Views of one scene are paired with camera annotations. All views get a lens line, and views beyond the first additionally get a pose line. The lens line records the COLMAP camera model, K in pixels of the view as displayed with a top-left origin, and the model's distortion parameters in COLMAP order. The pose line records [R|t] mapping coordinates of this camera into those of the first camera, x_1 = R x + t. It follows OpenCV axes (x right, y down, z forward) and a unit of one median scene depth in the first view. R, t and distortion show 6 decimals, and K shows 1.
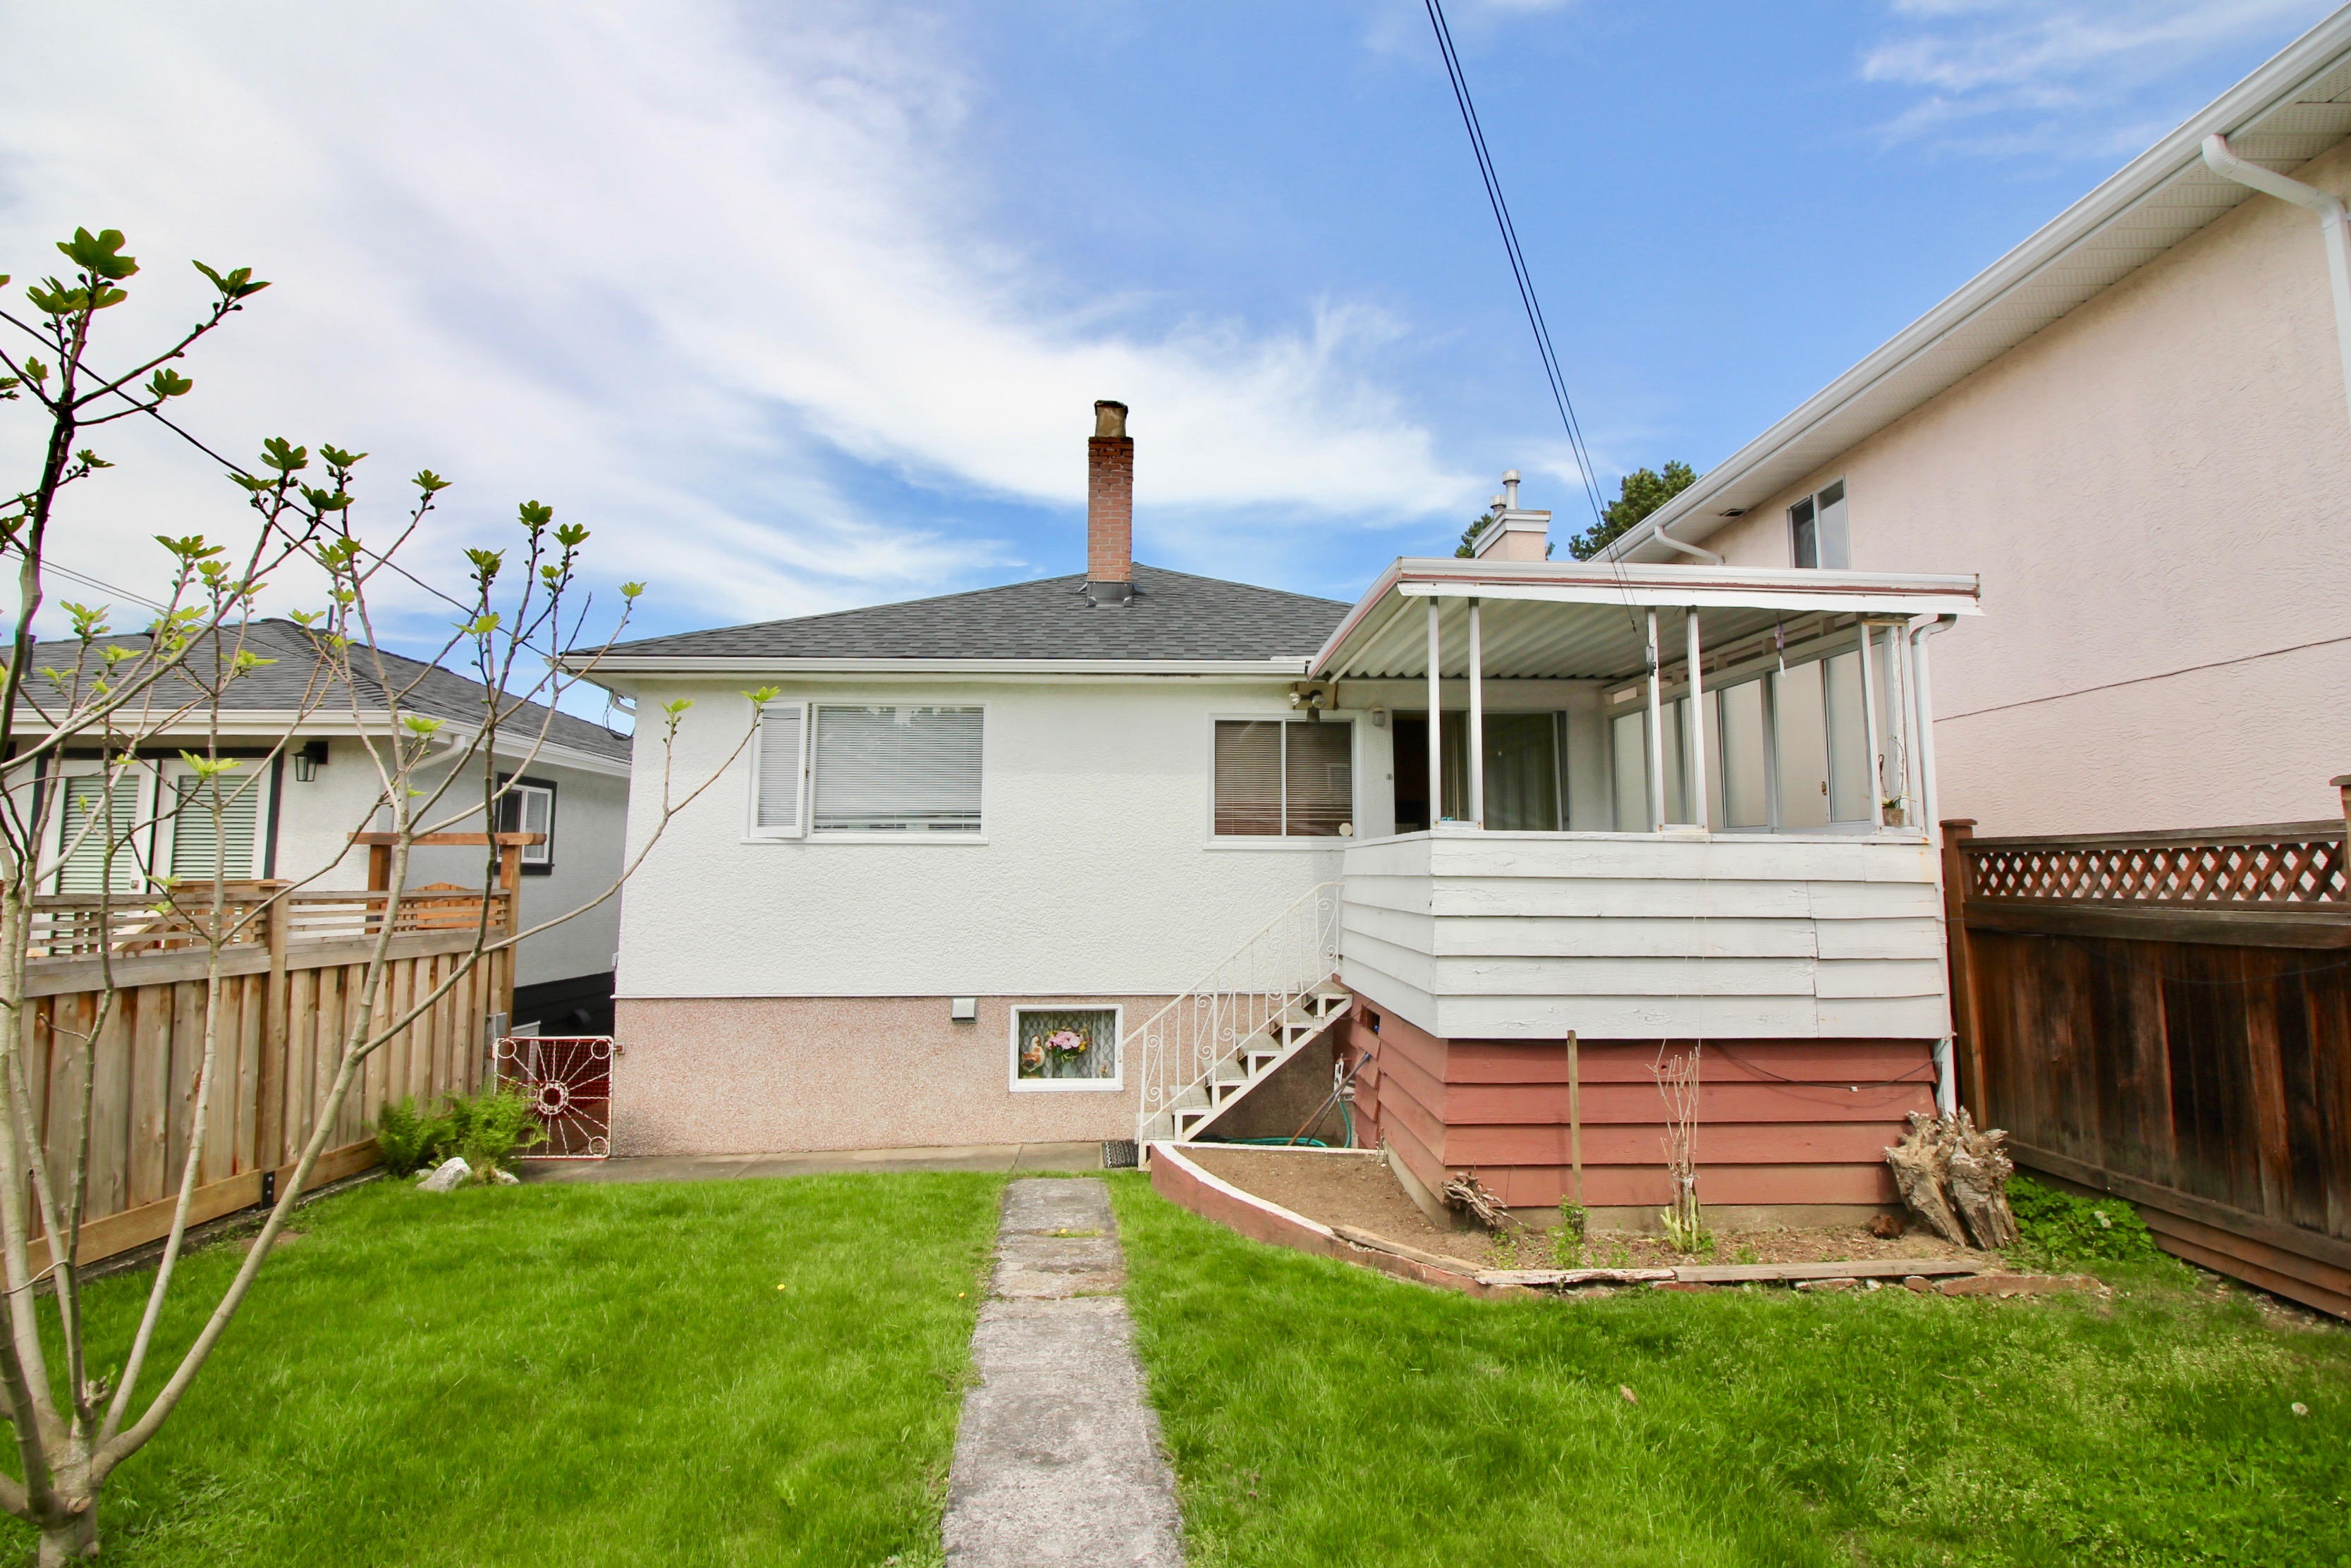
lens RADIAL K [[1124.9, 0, 1182.6], [0, 1124.9, 773.1], [0, 0, 1]] dist [0.003986, -0.016993]
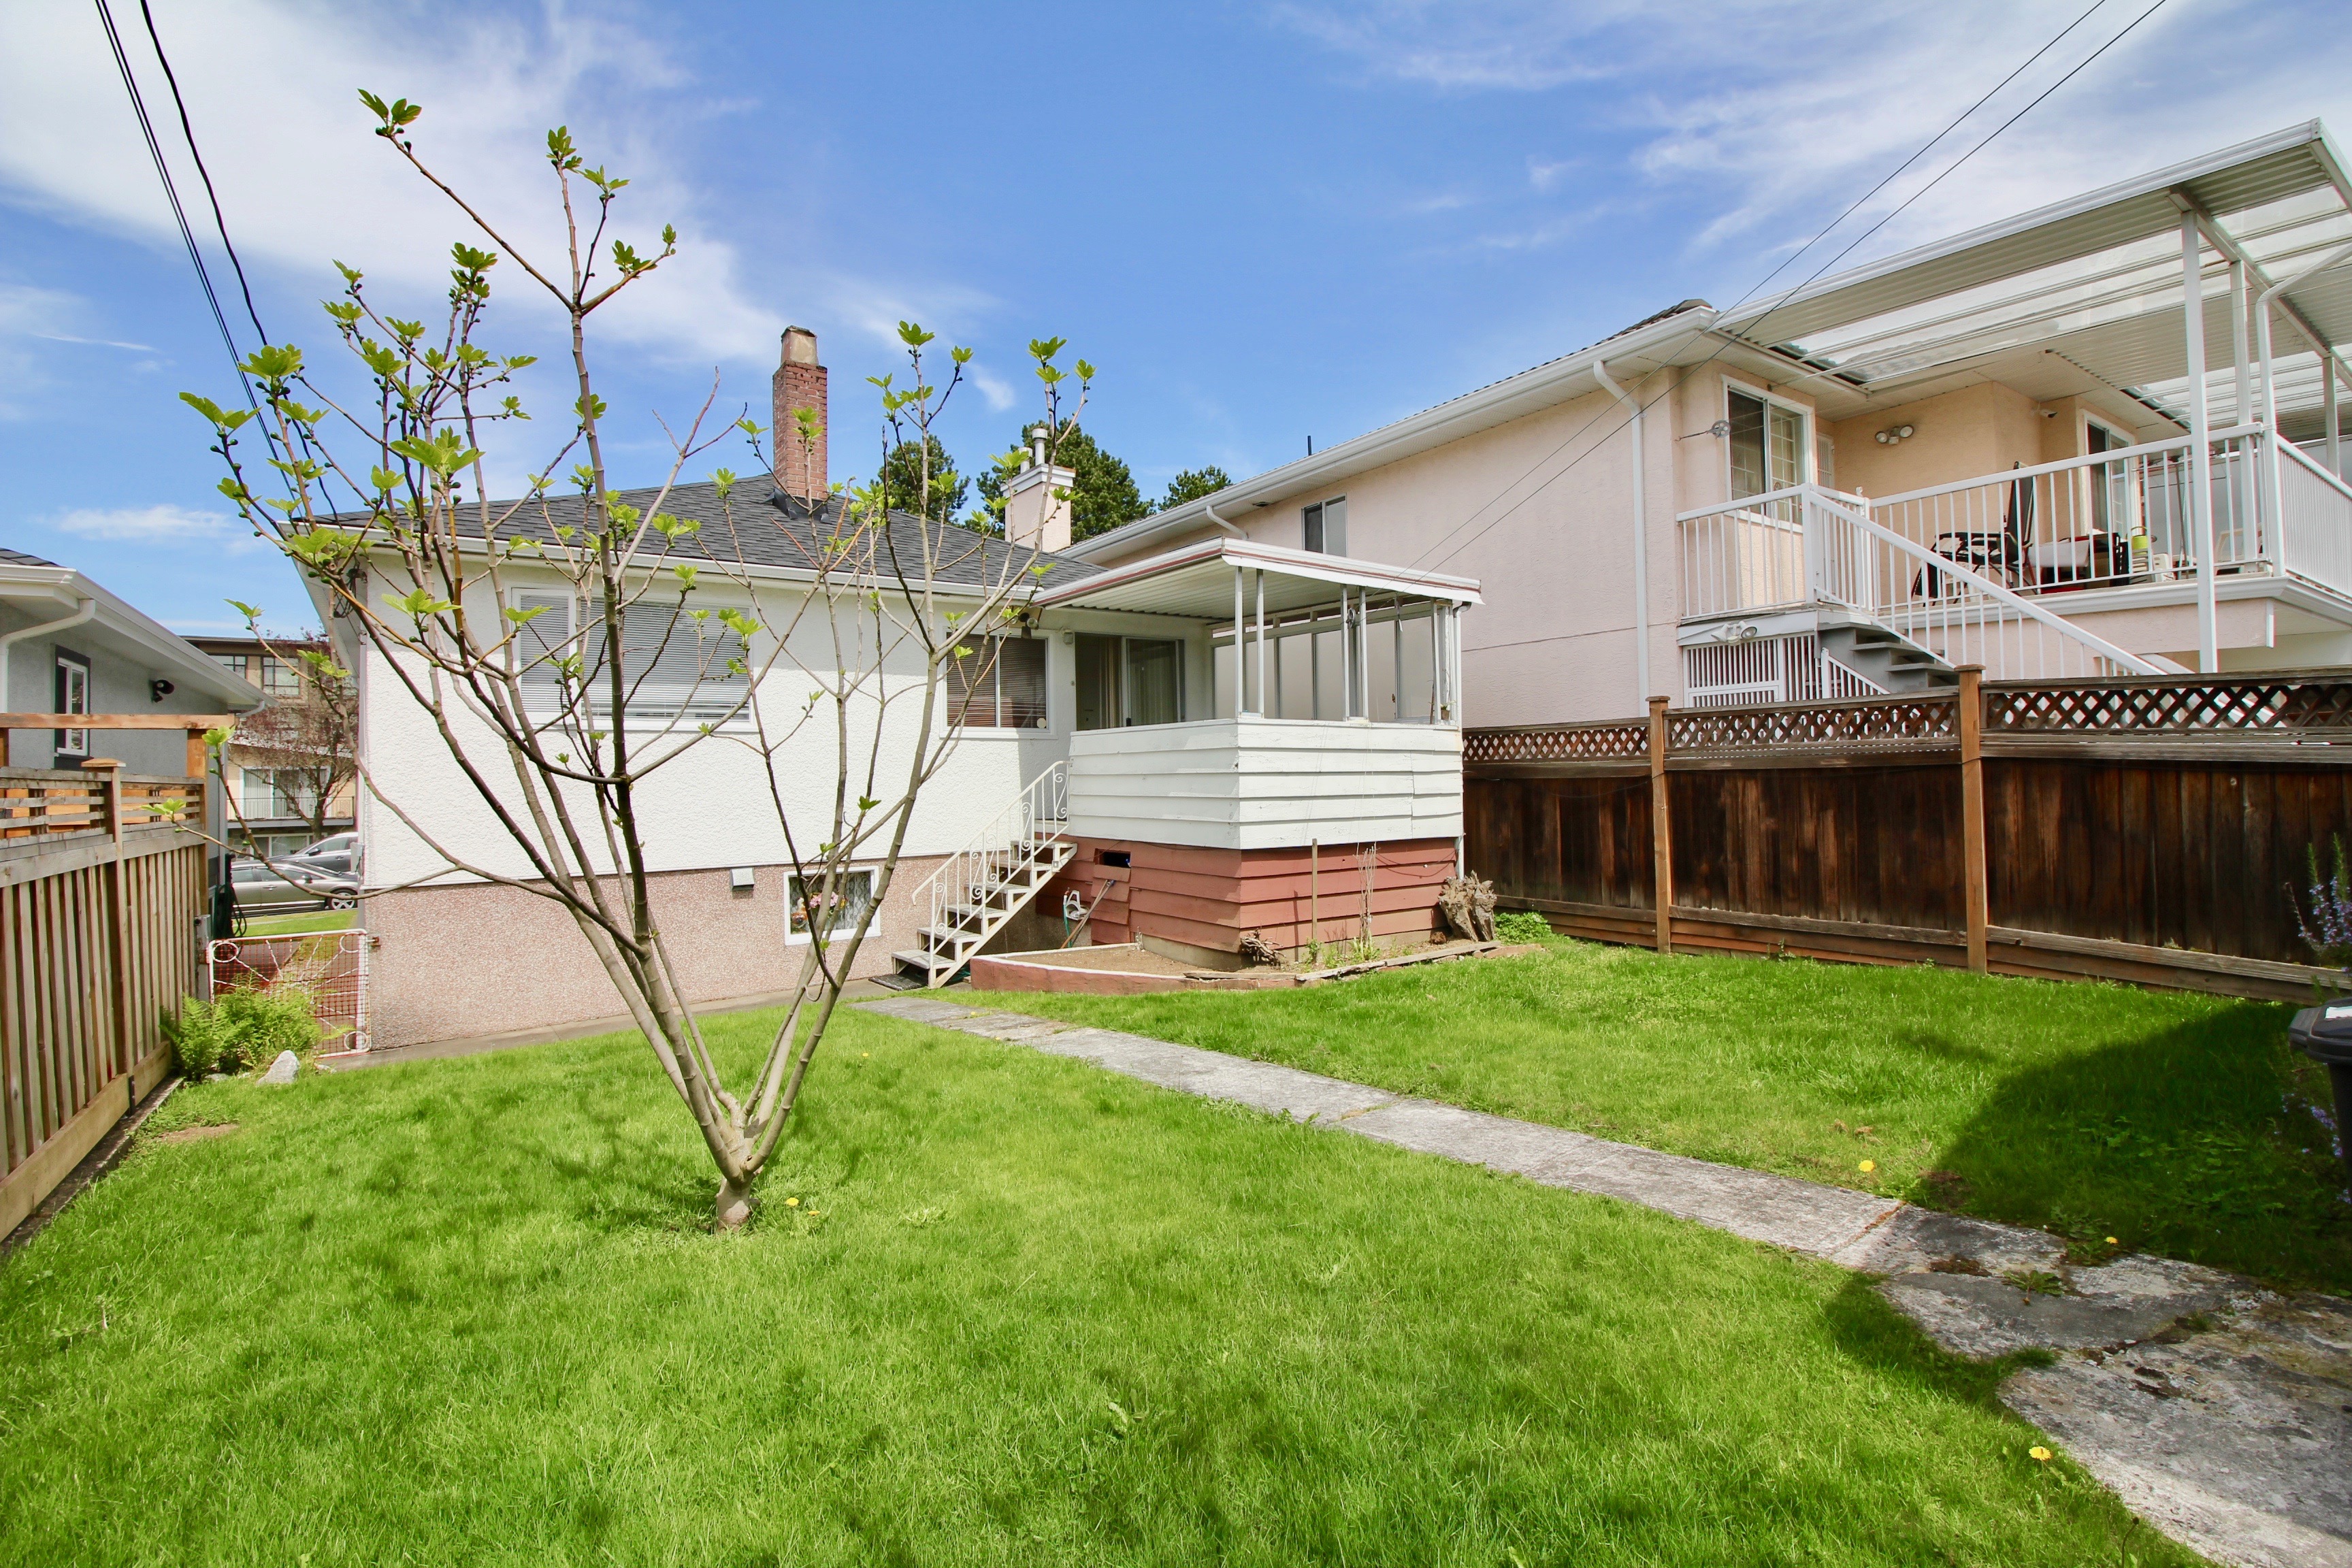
lens RADIAL K [[1100.2, 0, 1162.8], [0, 1100.2, 777.9], [0, 0, 1]] dist [0.003127, -0.014794]
pose [[0.838957, -0.014563, 0.544002, -0.693616], [-0.032042, 0.996586, 0.076095, 0.019892], [-0.543253, -0.081272, 0.835626, -0.224548]]
